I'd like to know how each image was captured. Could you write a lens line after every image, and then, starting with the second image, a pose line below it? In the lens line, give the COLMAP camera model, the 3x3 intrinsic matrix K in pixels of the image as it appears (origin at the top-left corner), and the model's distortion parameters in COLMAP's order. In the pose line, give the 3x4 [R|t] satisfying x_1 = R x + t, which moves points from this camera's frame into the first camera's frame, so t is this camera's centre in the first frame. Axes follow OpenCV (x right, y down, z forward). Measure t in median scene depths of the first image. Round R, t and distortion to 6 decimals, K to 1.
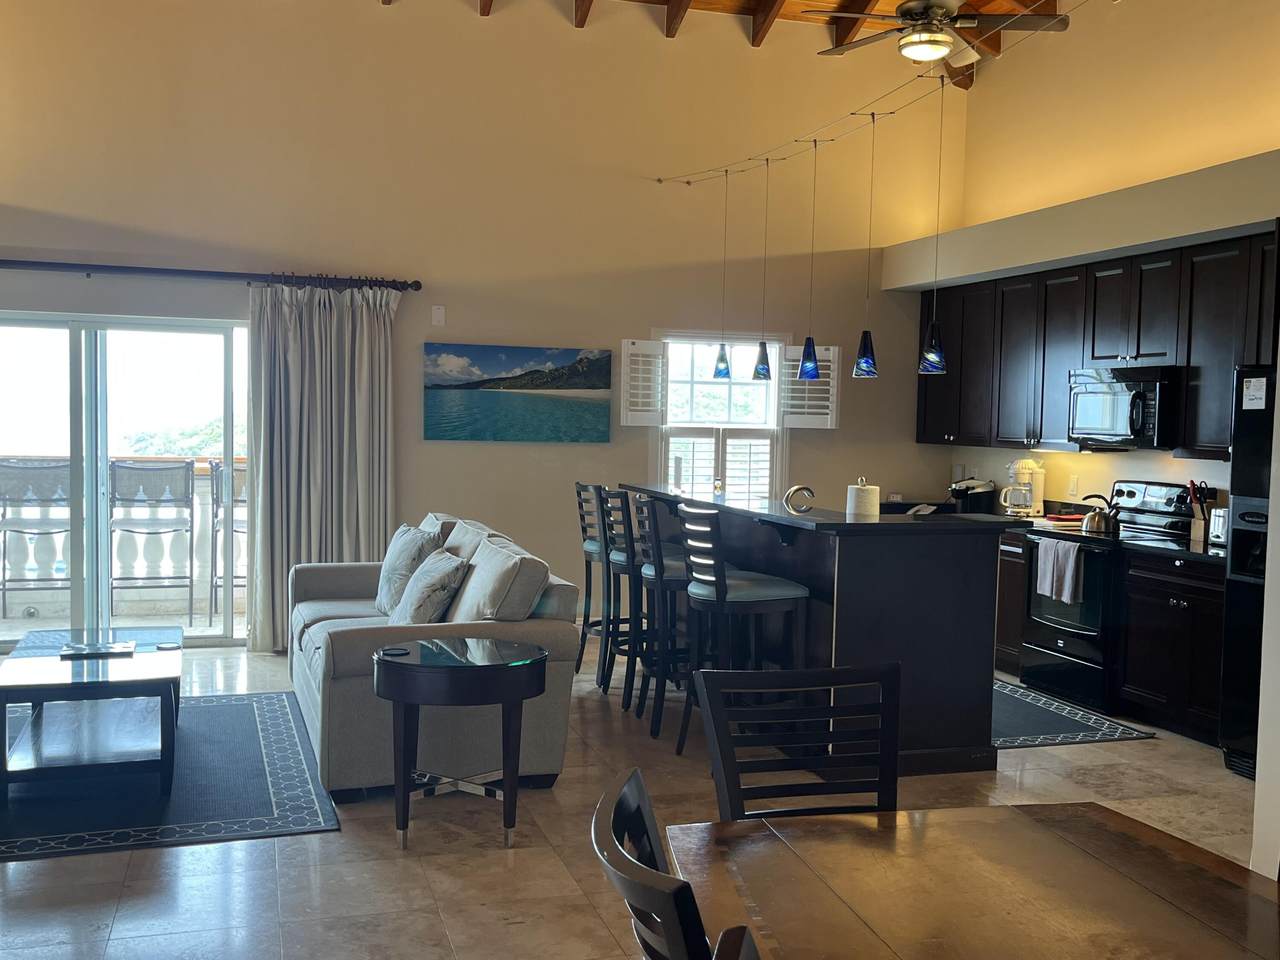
lens RADIAL K [[1341.3, 0, 640.0], [0, 1341.3, 480.0], [0, 0, 1]] dist [0.062668, 0.003937]
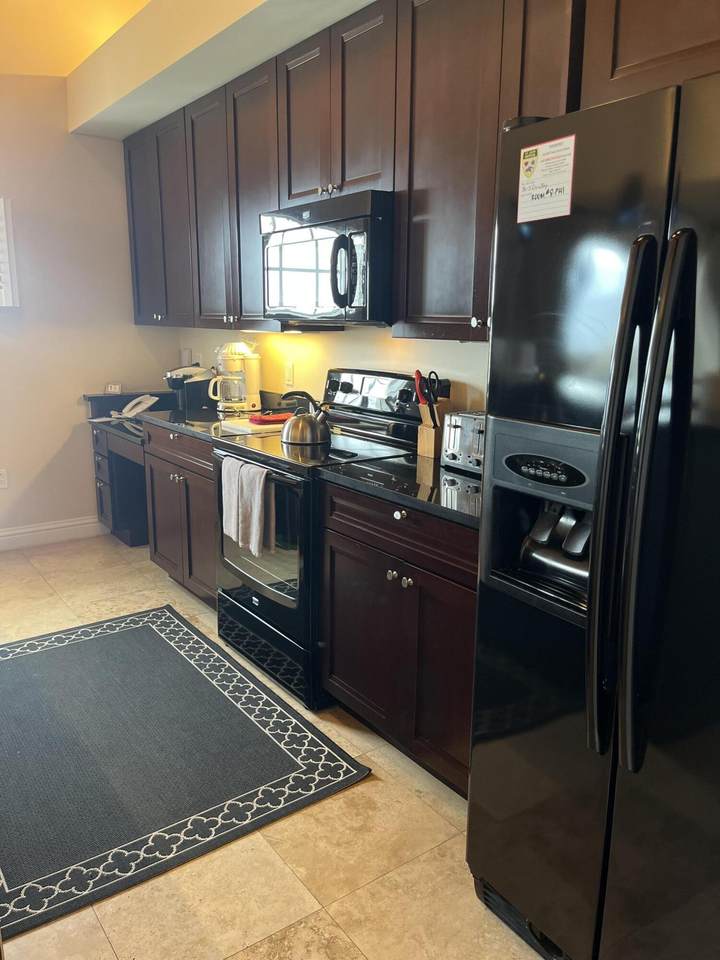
lens RADIAL K [[745.9, 0, 360.0], [0, 745.9, 480.0], [0, 0, 1]] dist [0.096294, 0.000527]
pose [[0.953155, -0.077741, 0.292323, 0.254148], [0.027540, 0.984699, 0.172077, -0.010882], [-0.301227, -0.155965, 0.940711, 0.619463]]
